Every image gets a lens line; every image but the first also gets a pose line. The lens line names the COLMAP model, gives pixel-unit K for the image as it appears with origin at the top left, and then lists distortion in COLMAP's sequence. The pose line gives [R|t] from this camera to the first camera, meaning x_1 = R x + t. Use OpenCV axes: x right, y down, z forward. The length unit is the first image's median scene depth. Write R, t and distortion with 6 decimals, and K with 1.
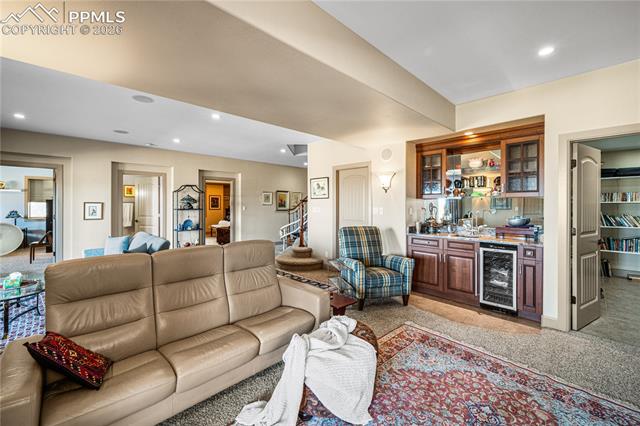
lens RADIAL K [[259.5, 0, 316.2], [0, 259.5, 205.2], [0, 0, 1]] dist [0.000492, -0.000103]
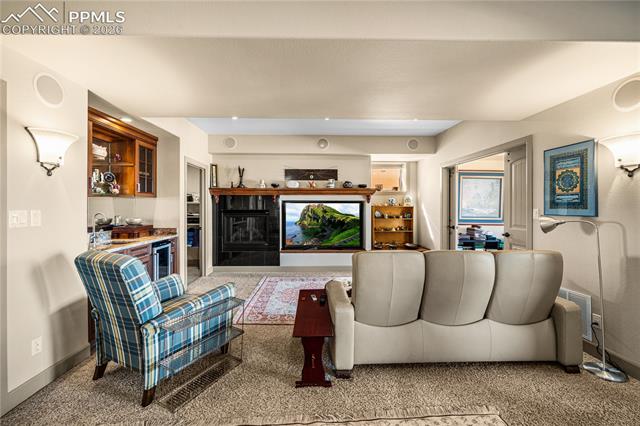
lens RADIAL K [[259.5, 0, 316.2], [0, 259.5, 205.2], [0, 0, 1]] dist [0.000492, -0.000103]
pose [[-0.749021, -0.002525, 0.662542, -0.322148], [-0.004222, 0.999991, -0.000963, -0.000039], [-0.662533, -0.003518, -0.749024, 0.904200]]
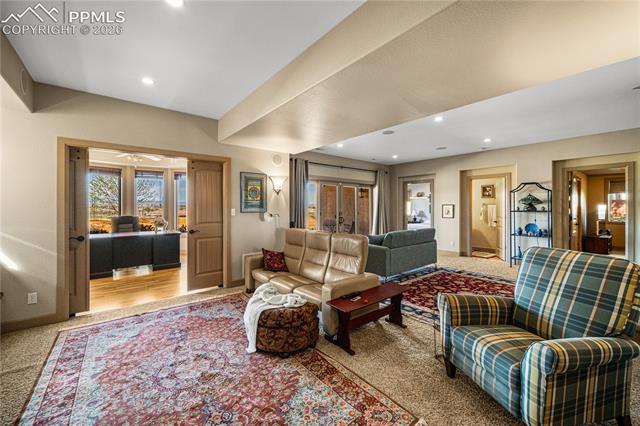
lens RADIAL K [[259.5, 0, 316.2], [0, 259.5, 205.2], [0, 0, 1]] dist [0.000492, -0.000103]
pose [[-0.073115, -0.010807, -0.997265, 0.533780], [0.002961, 0.999935, -0.011053, 0.004241], [0.997319, -0.003761, -0.073078, 0.481538]]
